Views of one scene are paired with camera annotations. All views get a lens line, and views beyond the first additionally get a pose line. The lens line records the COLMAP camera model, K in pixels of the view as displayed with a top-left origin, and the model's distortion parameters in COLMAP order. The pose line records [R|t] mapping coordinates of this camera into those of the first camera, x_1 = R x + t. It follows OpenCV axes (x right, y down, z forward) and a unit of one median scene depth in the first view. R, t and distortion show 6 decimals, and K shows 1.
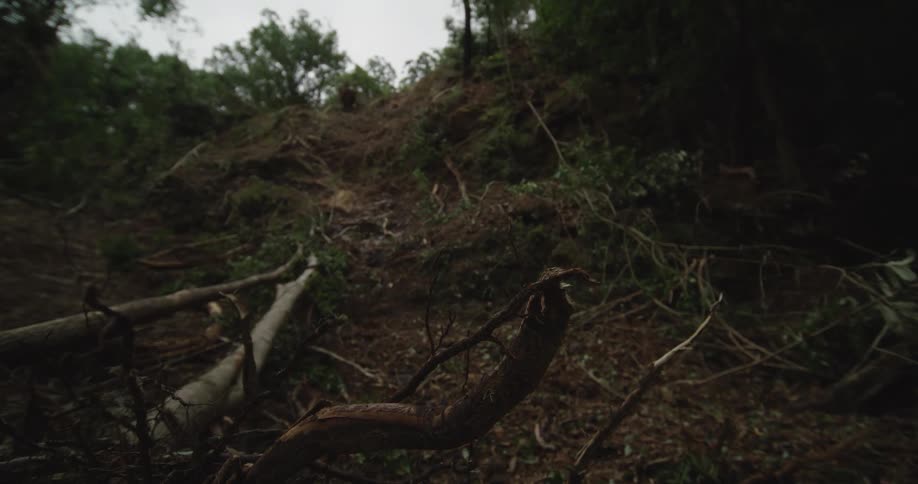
lens RADIAL K [[374.2, 0, 459.0], [0, 374.2, 242.0], [0, 0, 1]] dist [0.000019, 0.000003]
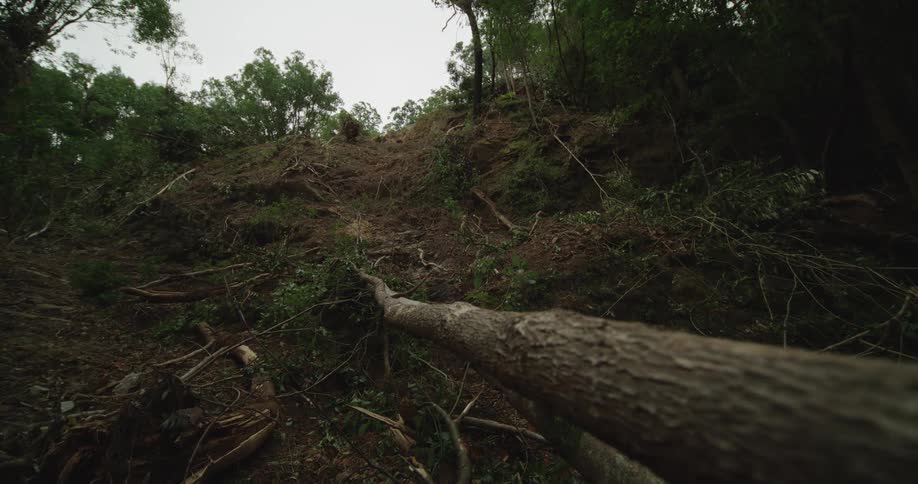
lens RADIAL K [[374.2, 0, 459.0], [0, 374.2, 242.0], [0, 0, 1]] dist [0.000019, 0.000003]
pose [[0.997604, 0.023938, 0.064916, -0.087634], [-0.016082, 0.992770, -0.118946, 0.012953], [-0.067294, 0.117617, 0.990776, 0.067815]]
